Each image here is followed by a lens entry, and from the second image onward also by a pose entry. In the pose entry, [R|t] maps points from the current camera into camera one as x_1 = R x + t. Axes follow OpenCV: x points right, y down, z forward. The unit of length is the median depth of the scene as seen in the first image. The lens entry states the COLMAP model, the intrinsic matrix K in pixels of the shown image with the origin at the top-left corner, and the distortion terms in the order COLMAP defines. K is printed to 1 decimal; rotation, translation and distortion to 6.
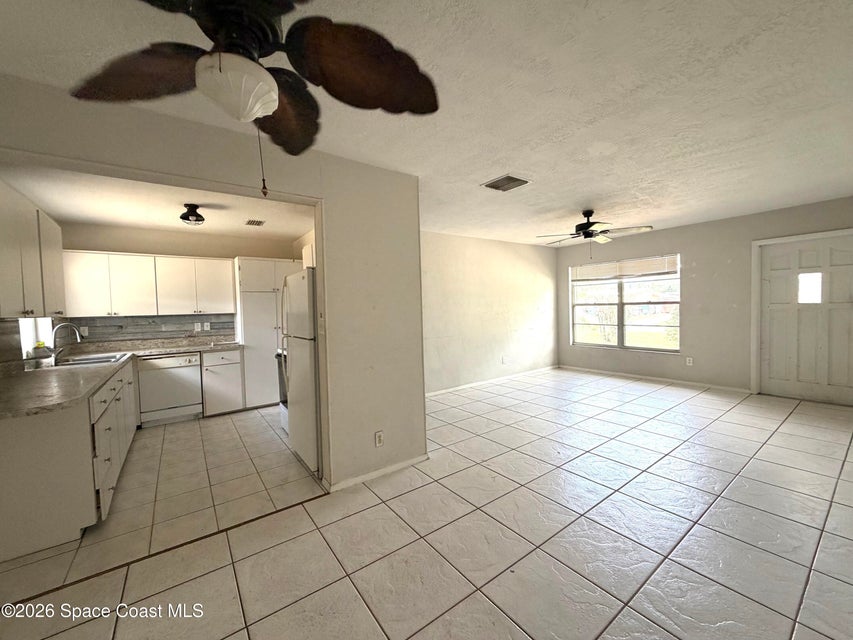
lens RADIAL K [[343.6, 0, 425.6], [0, 343.6, 318.3], [0, 0, 1]] dist [0.000866, 0.000319]
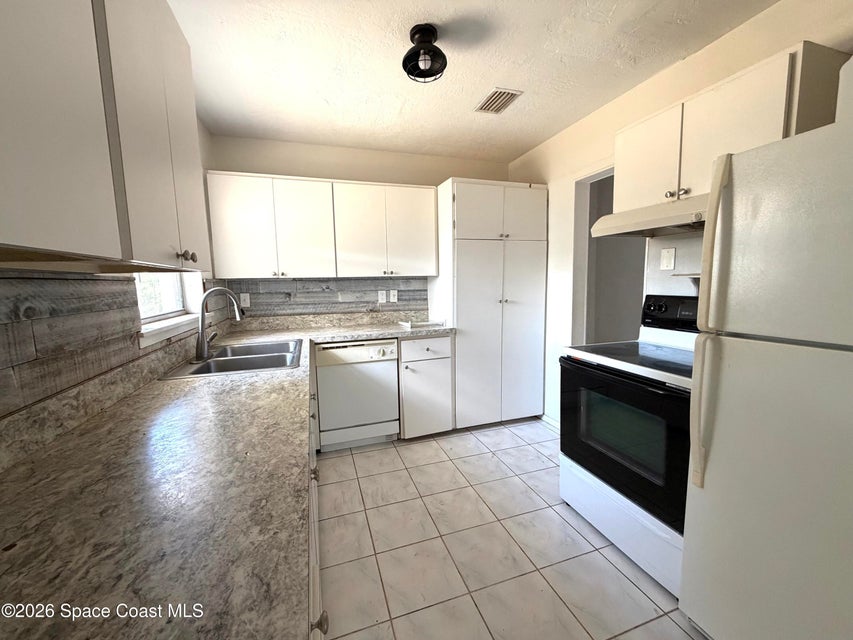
lens RADIAL K [[343.6, 0, 424.9], [0, 343.6, 319.9], [0, 0, 1]] dist [0.000866, 0.000319]
pose [[0.954500, 0.043288, -0.295052, -0.427038], [-0.016305, 0.995504, 0.093307, 0.007141], [0.297764, -0.084251, 0.950914, 0.432130]]
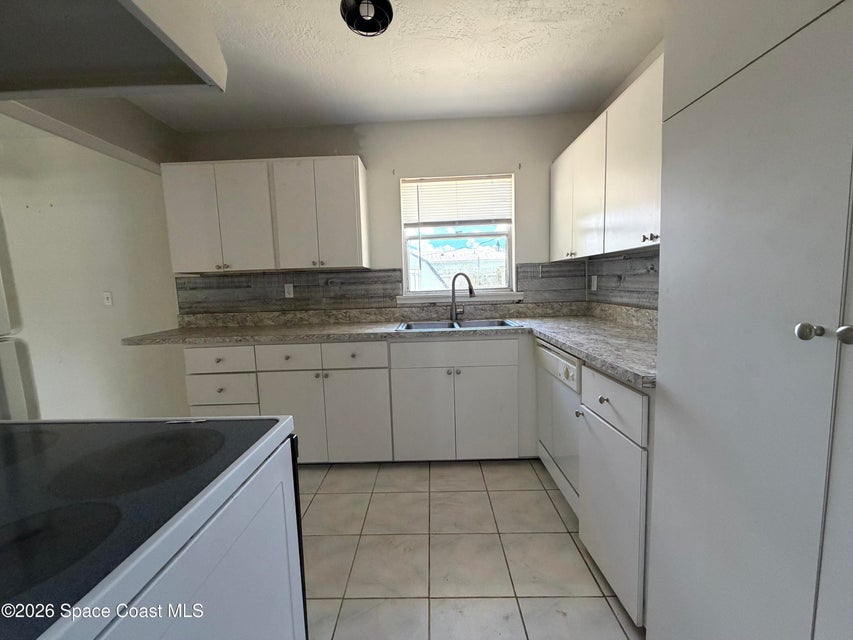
lens RADIAL K [[343.6, 0, 421.1], [0, 343.6, 320.7], [0, 0, 1]] dist [0.000866, 0.000319]
pose [[-0.607746, 0.135993, -0.782400, -0.288012], [0.027357, 0.988229, 0.150519, 0.002889], [0.793660, 0.070073, -0.604313, 1.072267]]
